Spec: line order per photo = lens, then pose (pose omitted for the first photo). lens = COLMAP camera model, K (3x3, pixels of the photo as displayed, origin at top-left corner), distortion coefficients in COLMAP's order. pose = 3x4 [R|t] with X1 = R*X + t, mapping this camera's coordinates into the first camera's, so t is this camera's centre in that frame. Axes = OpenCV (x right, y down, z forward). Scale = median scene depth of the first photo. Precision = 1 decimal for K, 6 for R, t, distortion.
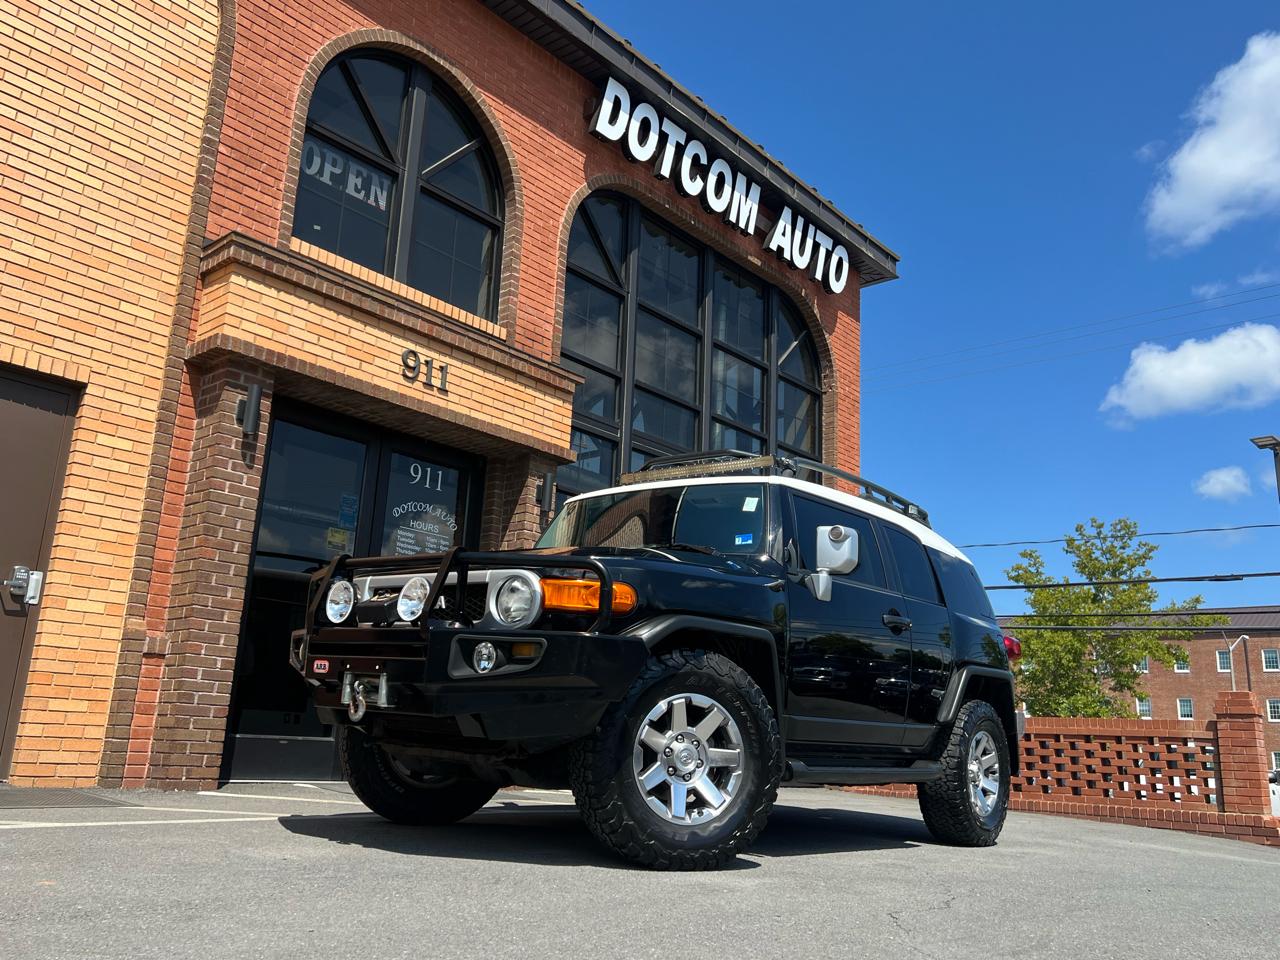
lens RADIAL K [[1038.6, 0, 640.9], [0, 1038.6, 482.9], [0, 0, 1]] dist [0.069521, -0.098174]
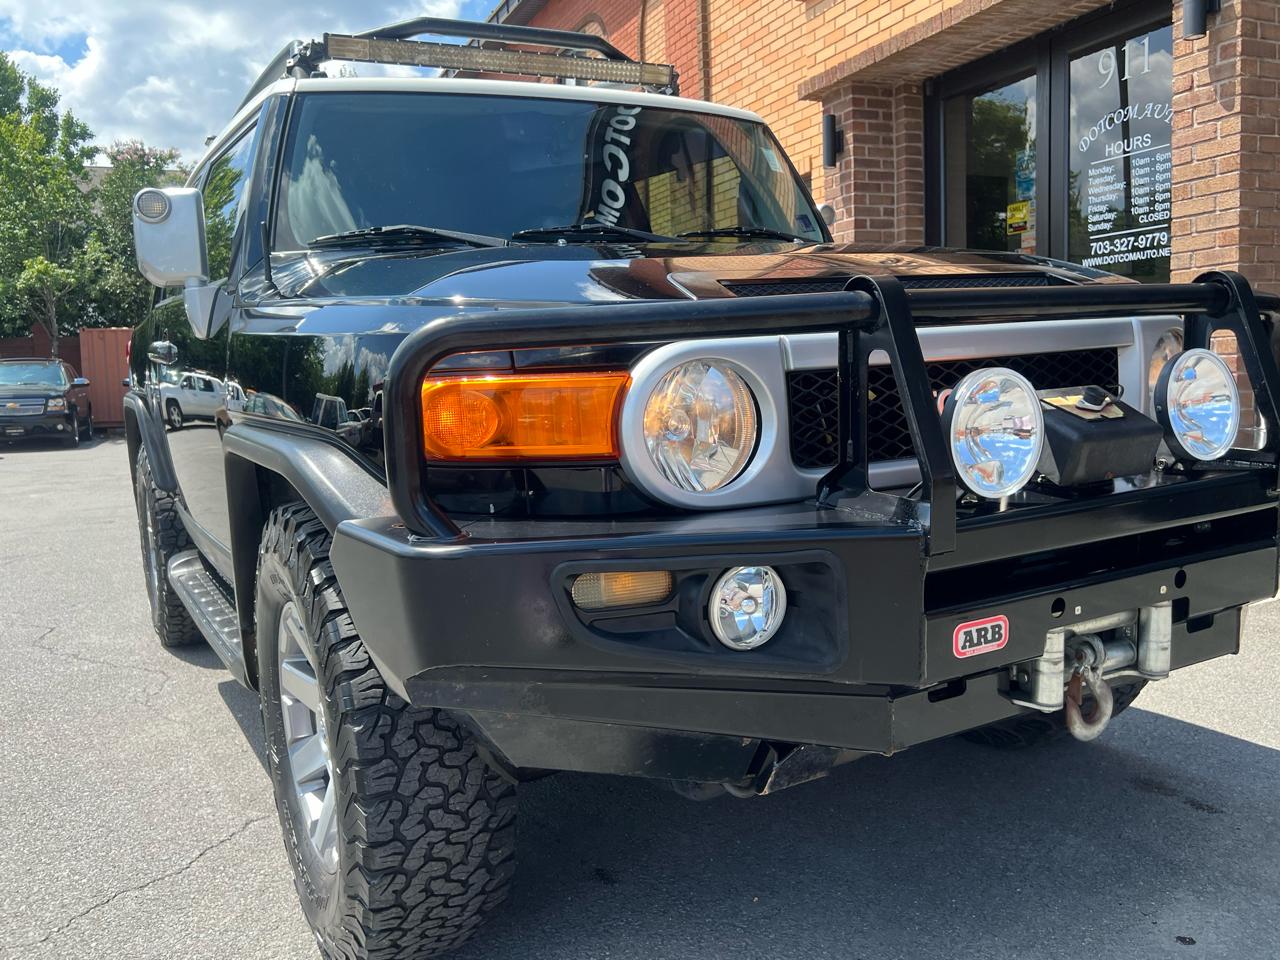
lens RADIAL K [[1061.8, 0, 645.1], [0, 1061.8, 479.9], [0, 0, 1]] dist [-0.000388, 0.012493]
pose [[-0.414149, 0.053927, -0.908610, 0.514824], [0.243113, 0.968531, -0.053329, 0.206221], [0.877141, -0.242981, -0.414226, 0.999986]]
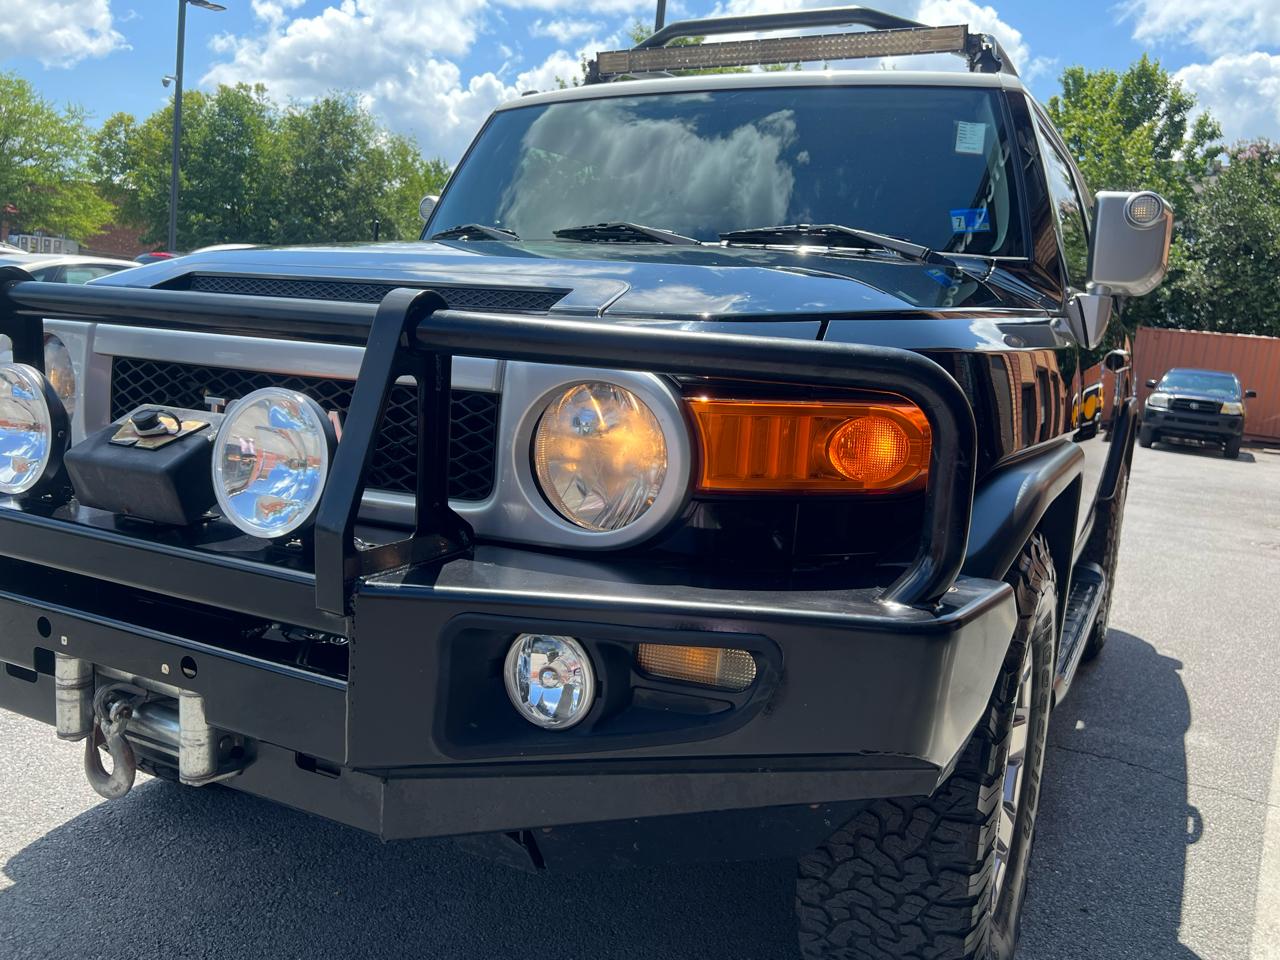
lens RADIAL K [[1046.5, 0, 639.6], [0, 1046.5, 485.9], [0, 0, 1]] dist [0.038035, -0.042434]
pose [[-0.978504, -0.119527, -0.168057, 0.251721], [-0.099370, 0.987338, -0.123646, 0.223808], [0.180709, -0.104288, -0.977992, 1.176186]]
